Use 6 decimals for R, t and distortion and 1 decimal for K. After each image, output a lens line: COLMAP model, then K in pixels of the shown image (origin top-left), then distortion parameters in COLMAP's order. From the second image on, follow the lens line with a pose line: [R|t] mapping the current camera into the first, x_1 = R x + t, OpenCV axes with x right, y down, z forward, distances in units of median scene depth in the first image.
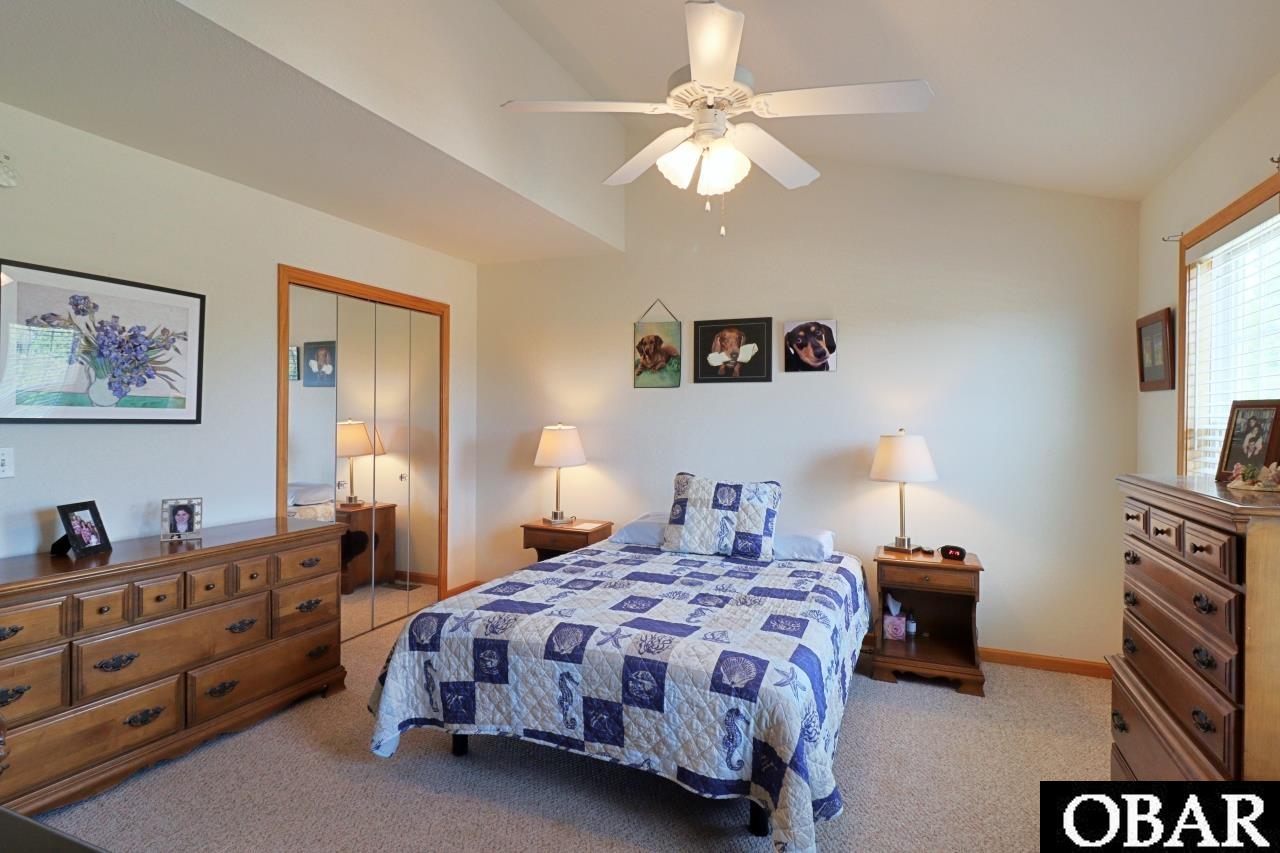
lens RADIAL K [[655.0, 0, 631.1], [0, 655.0, 419.5], [0, 0, 1]] dist [0.000156, -0.000158]
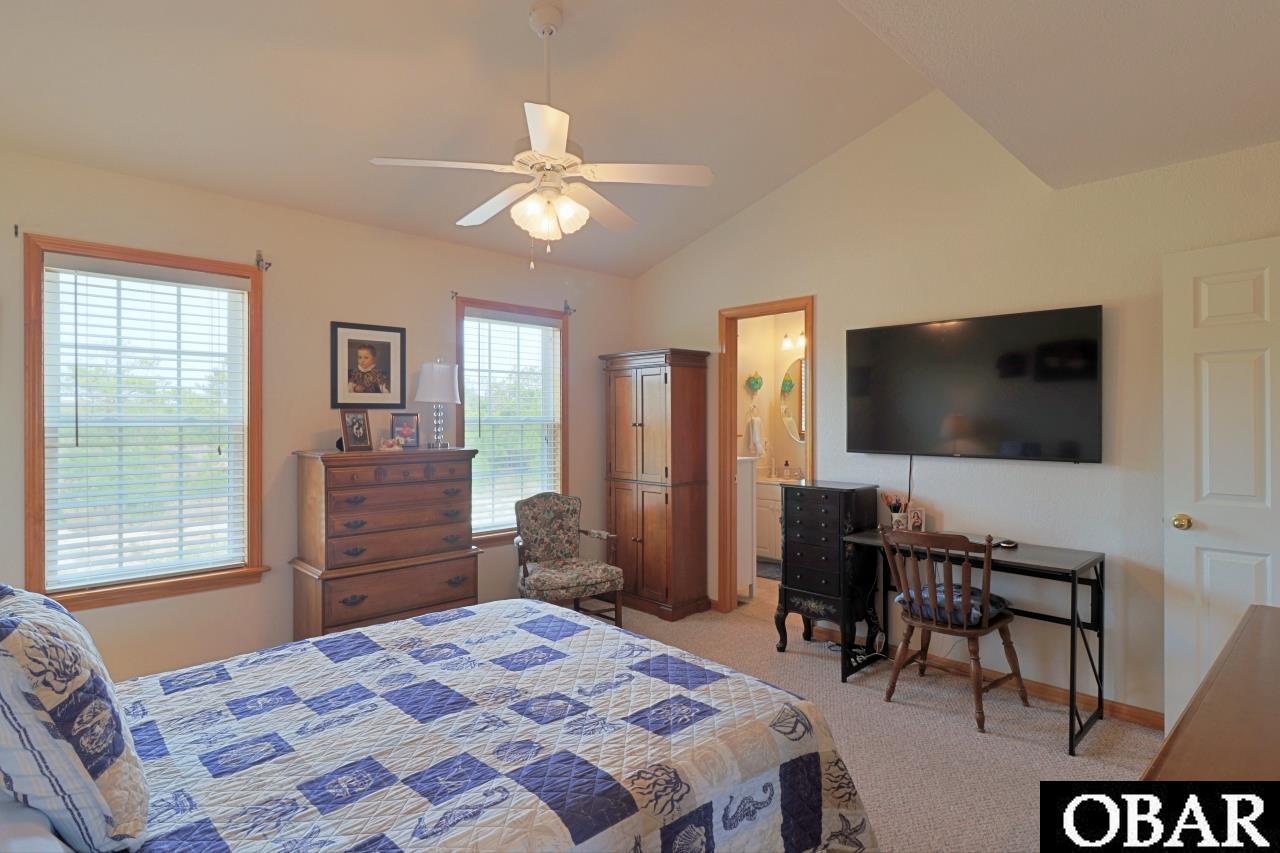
lens RADIAL K [[655.0, 0, 639.6], [0, 655.0, 420.0], [0, 0, 1]] dist [0.000156, -0.000158]
pose [[-0.920245, -0.015006, 0.391056, -0.302164], [-0.010352, 0.999848, 0.014006, -0.015641], [-0.391206, 0.008841, -0.920260, 1.199930]]
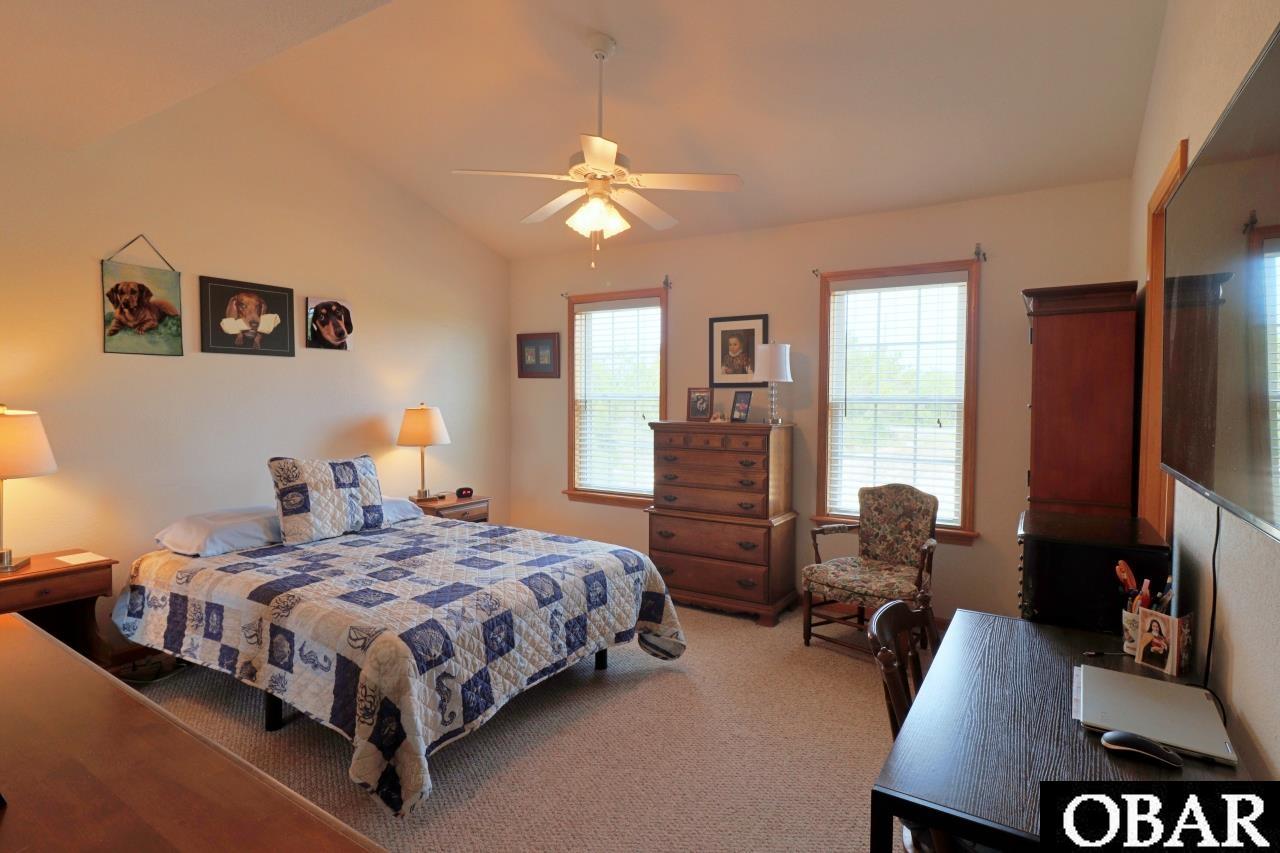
lens RADIAL K [[655.0, 0, 639.2], [0, 655.0, 423.3], [0, 0, 1]] dist [0.000156, -0.000158]
pose [[0.158427, -0.049101, 0.986149, -0.742582], [0.000643, 0.998768, 0.049626, -0.008663], [-0.987370, -0.007228, 0.158263, 0.396231]]
